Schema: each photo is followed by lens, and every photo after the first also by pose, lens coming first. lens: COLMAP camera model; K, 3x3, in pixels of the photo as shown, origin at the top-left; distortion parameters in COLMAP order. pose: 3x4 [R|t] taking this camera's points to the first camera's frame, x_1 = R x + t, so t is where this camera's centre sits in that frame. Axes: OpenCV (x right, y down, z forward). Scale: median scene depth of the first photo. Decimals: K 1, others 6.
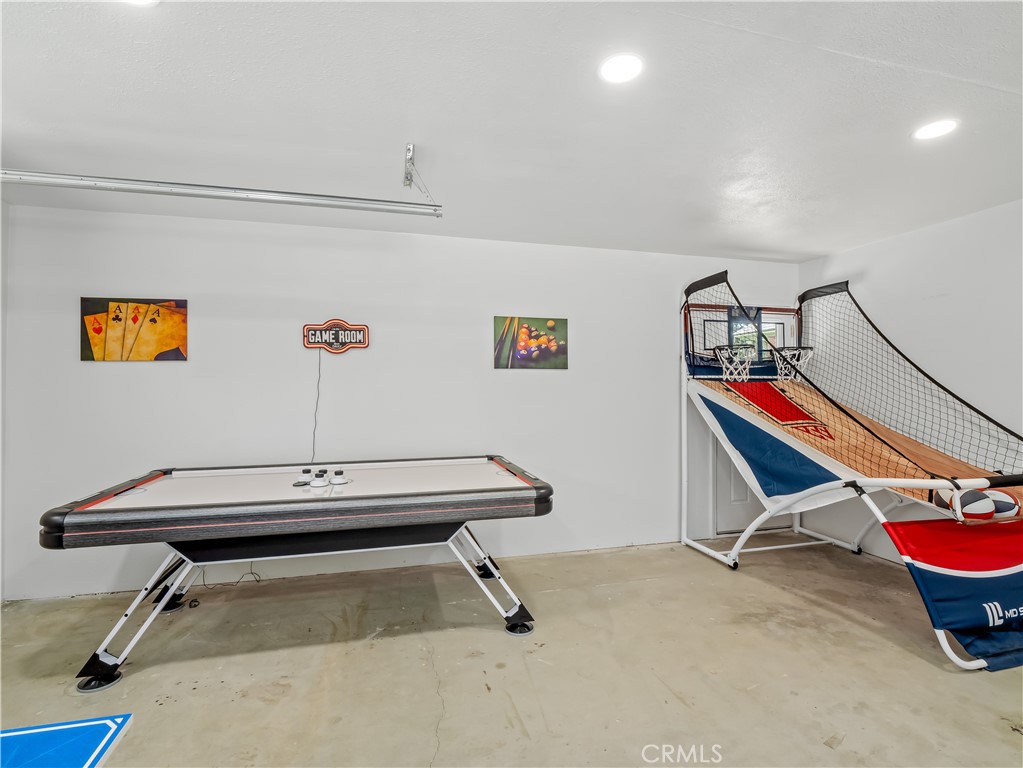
lens RADIAL K [[494.9, 0, 510.0], [0, 494.9, 384.0], [0, 0, 1]] dist [-0.004768, -0.001879]
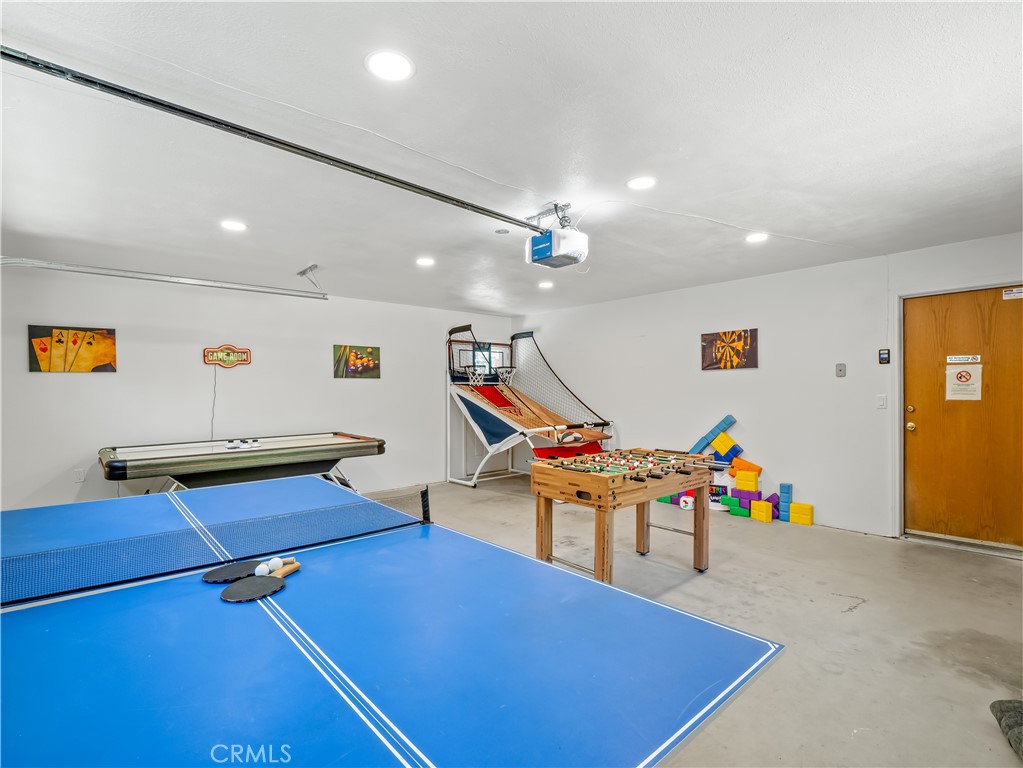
lens RADIAL K [[494.9, 0, 511.8], [0, 494.9, 387.5], [0, 0, 1]] dist [-0.004768, -0.001879]
pose [[0.891894, -0.002809, 0.452236, -0.258094], [0.002600, 0.999996, 0.001083, -0.001272], [-0.452237, 0.000210, 0.891898, -0.712338]]
